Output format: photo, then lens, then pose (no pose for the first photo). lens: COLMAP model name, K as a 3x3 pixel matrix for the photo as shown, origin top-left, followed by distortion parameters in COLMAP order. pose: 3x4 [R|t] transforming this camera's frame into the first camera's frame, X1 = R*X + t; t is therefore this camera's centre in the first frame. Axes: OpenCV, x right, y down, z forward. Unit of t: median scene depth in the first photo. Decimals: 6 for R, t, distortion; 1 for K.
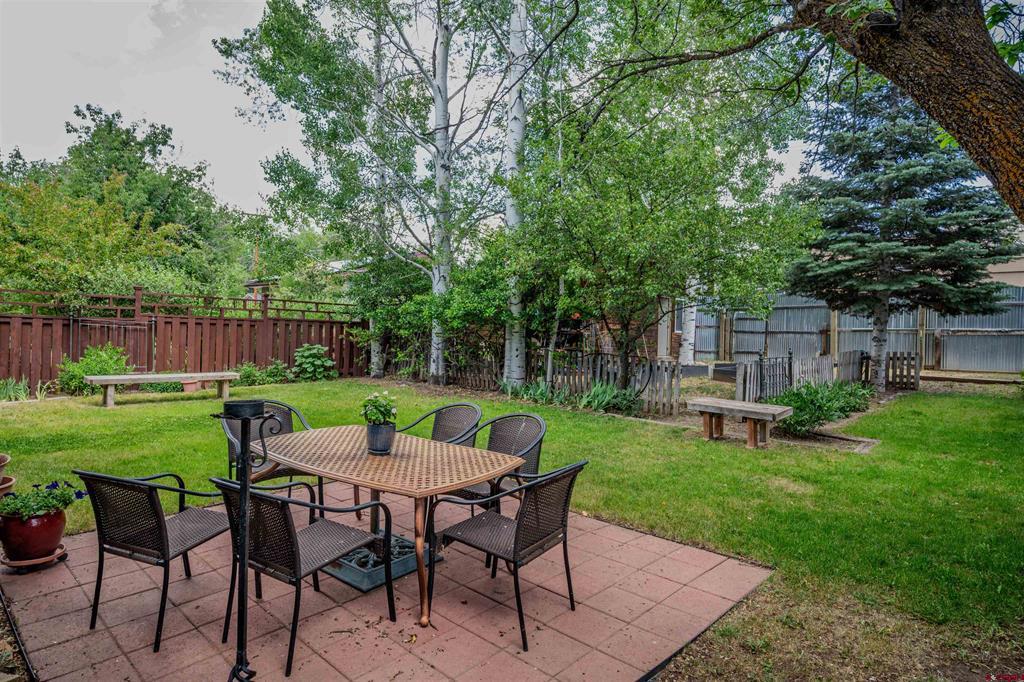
lens RADIAL K [[579.7, 0, 536.5], [0, 579.7, 342.9], [0, 0, 1]] dist [-0.001118, -0.000279]
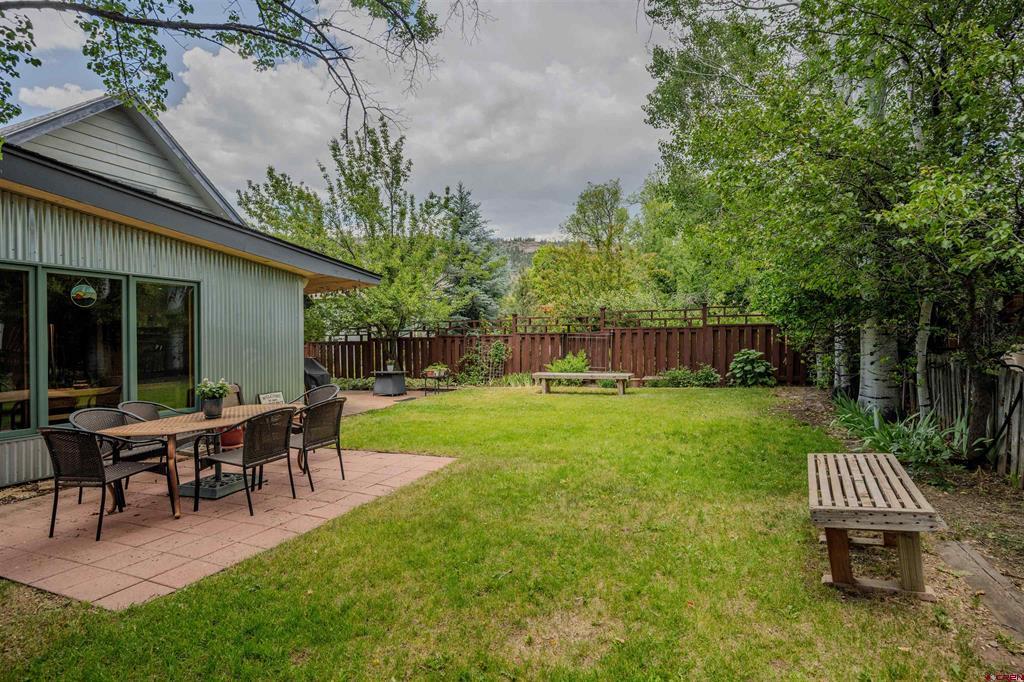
lens RADIAL K [[528.7, 0, 508.4], [0, 528.7, 349.5], [0, 0, 1]] dist [0.006480, -0.002184]
pose [[0.305423, -0.013838, -0.952116, 0.358077], [0.006682, 0.999901, -0.012389, 0.011313], [0.952193, -0.002578, 0.305485, 0.360084]]
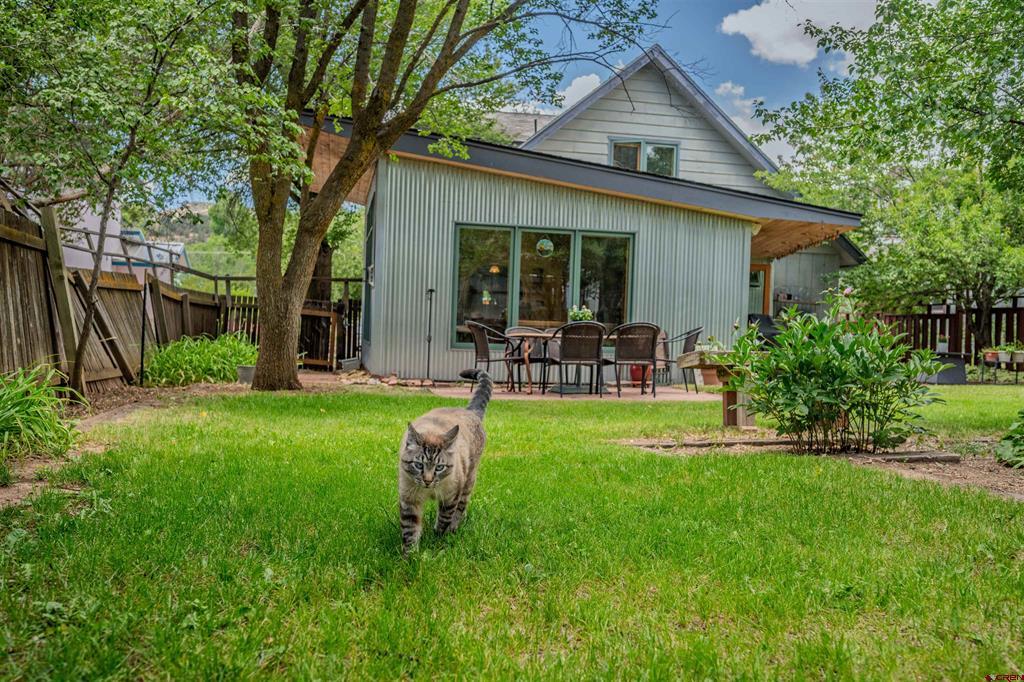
lens RADIAL K [[880.8, 0, 510.3], [0, 880.8, 345.8], [0, 0, 1]] dist [0.003455, -0.005262]
pose [[-0.586545, -0.031319, -0.809311, 0.611201], [-0.057809, 0.998322, 0.003264, 0.062546], [0.807851, 0.048700, -0.587371, 0.691717]]
